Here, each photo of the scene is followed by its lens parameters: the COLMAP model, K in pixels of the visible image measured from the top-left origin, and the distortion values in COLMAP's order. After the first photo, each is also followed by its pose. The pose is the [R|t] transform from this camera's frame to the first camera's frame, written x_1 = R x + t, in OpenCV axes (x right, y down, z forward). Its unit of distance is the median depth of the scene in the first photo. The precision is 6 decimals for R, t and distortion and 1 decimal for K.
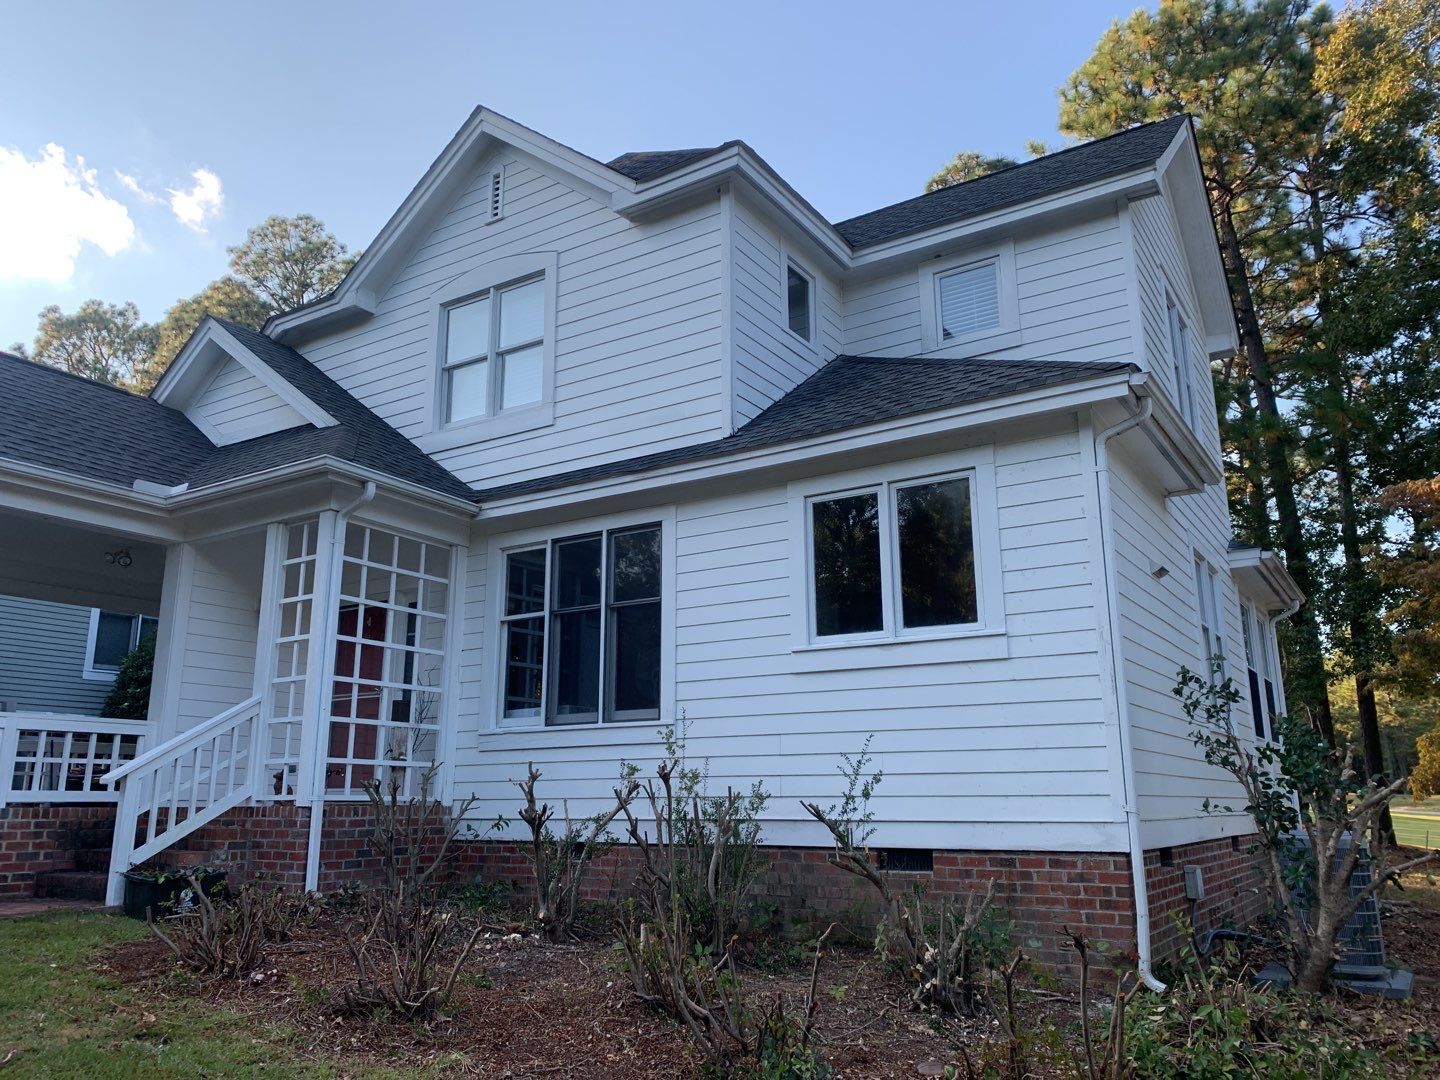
lens RADIAL K [[1090.3, 0, 708.7], [0, 1090.3, 535.7], [0, 0, 1]] dist [0.033135, -0.035823]
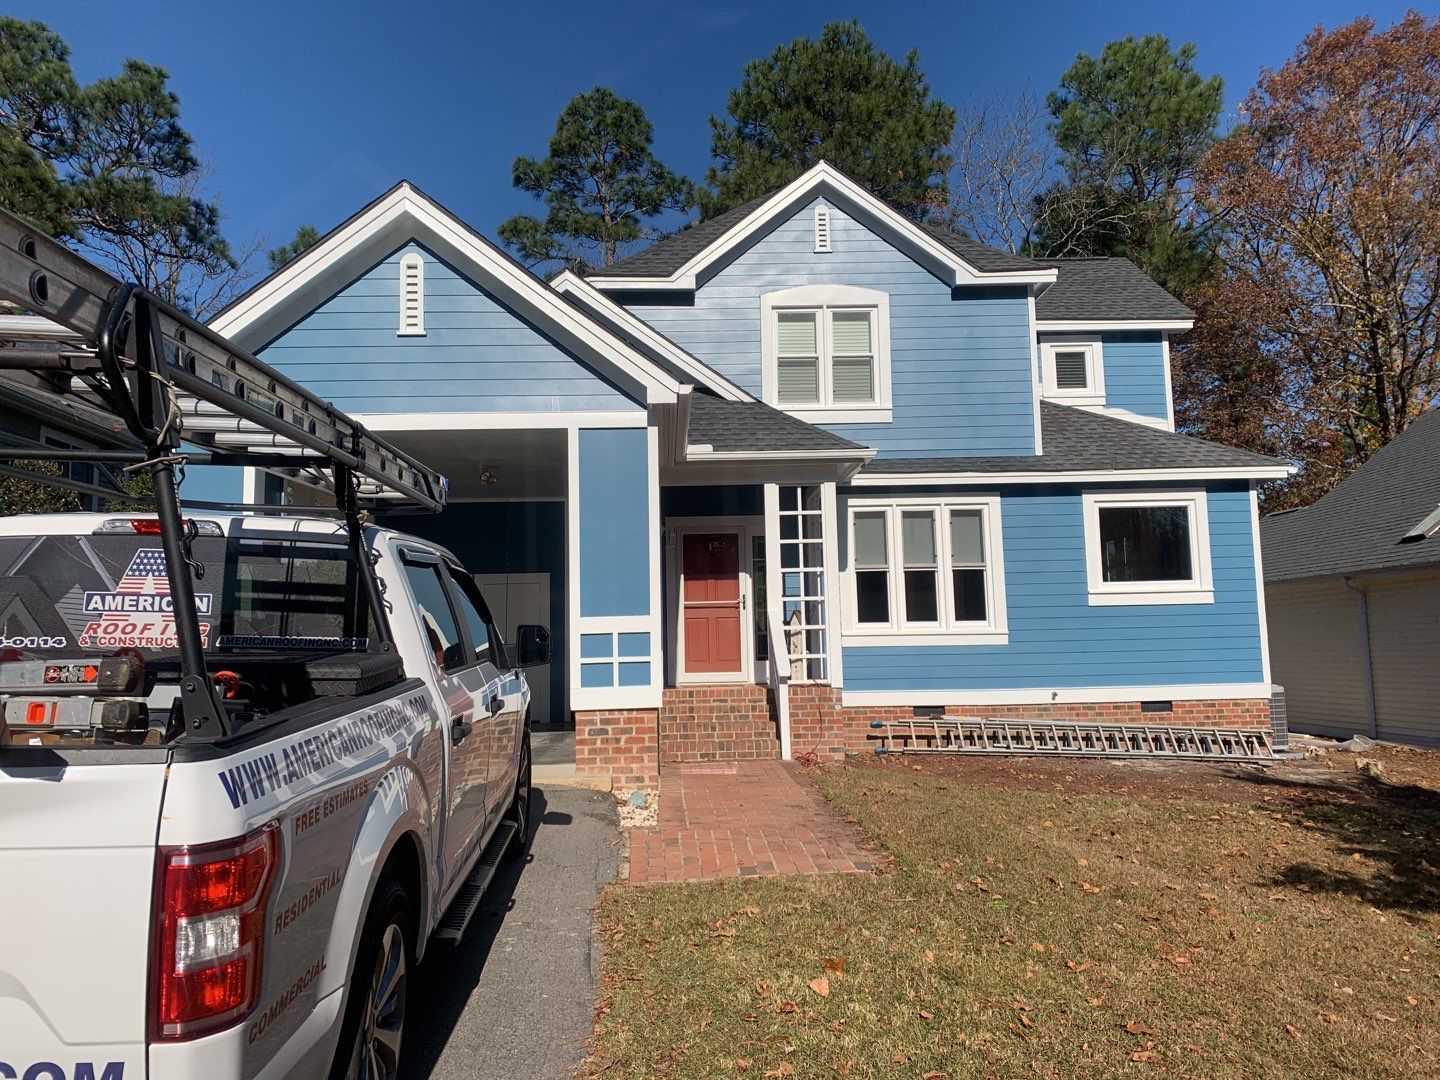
lens RADIAL K [[1090.3, 0, 708.7], [0, 1090.3, 535.7], [0, 0, 1]] dist [0.033135, -0.035823]
pose [[0.820045, 0.052641, 0.569873, -1.386861], [-0.118713, 0.989749, 0.079402, -0.047206], [-0.559852, -0.132765, 0.817887, -0.063172]]
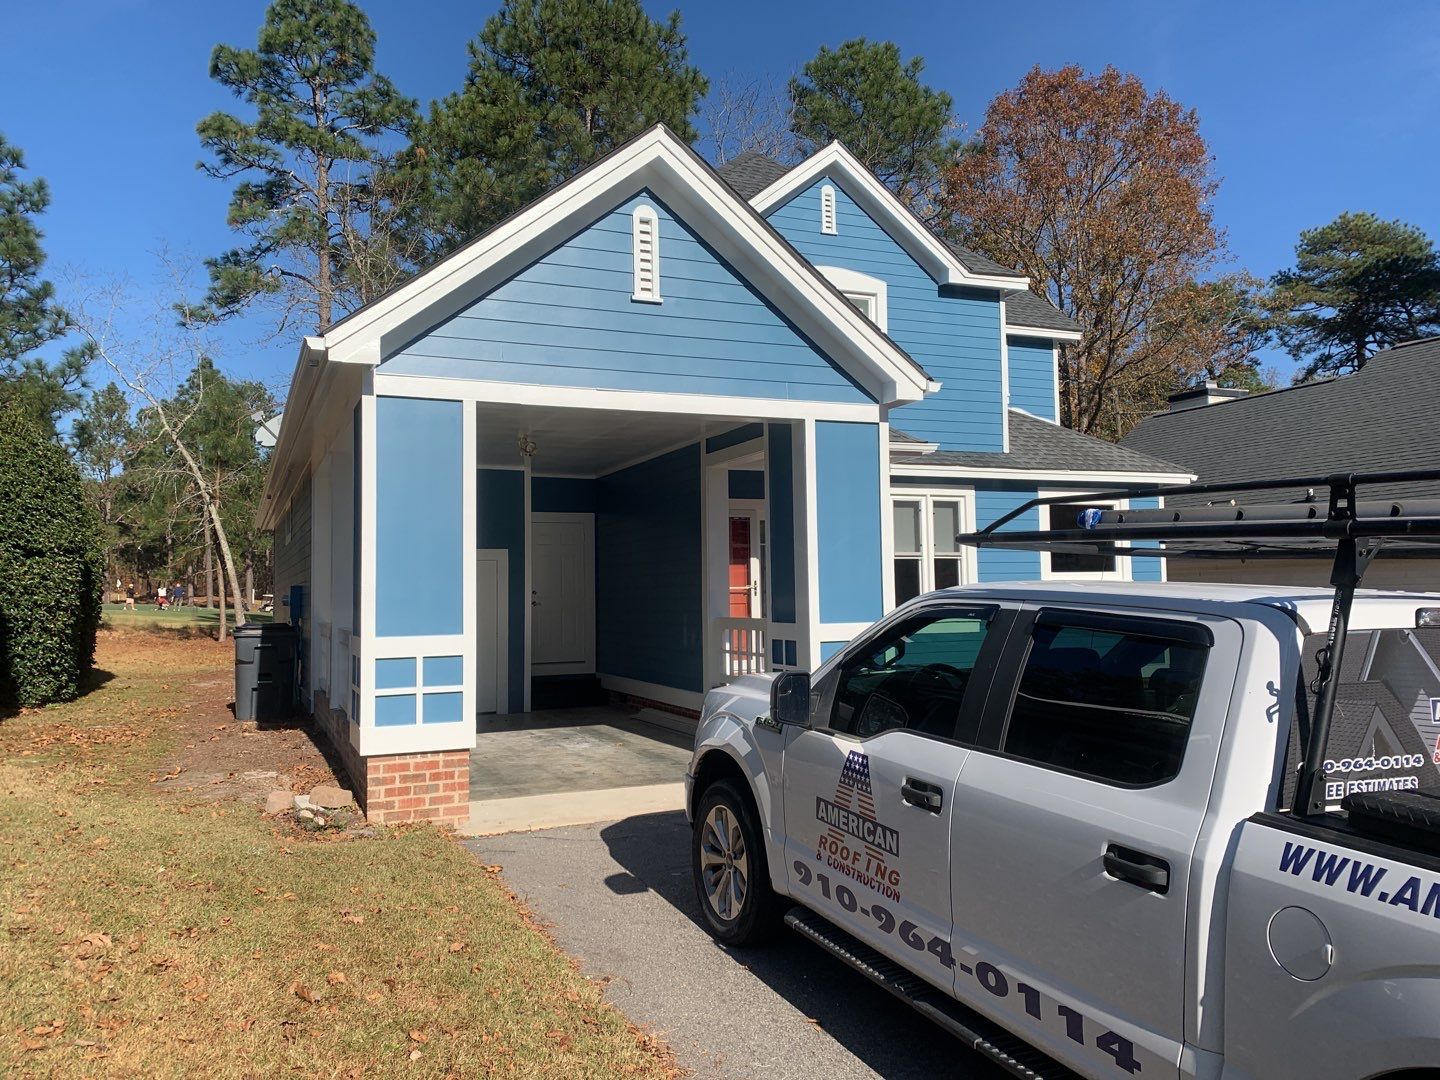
lens RADIAL K [[1090.3, 0, 708.7], [0, 1090.3, 535.7], [0, 0, 1]] dist [0.033135, -0.035823]
pose [[0.566750, 0.046411, 0.822582, -1.779777], [-0.181132, 0.981004, 0.069449, 0.003661], [-0.803733, -0.188356, 0.564390, 0.425067]]
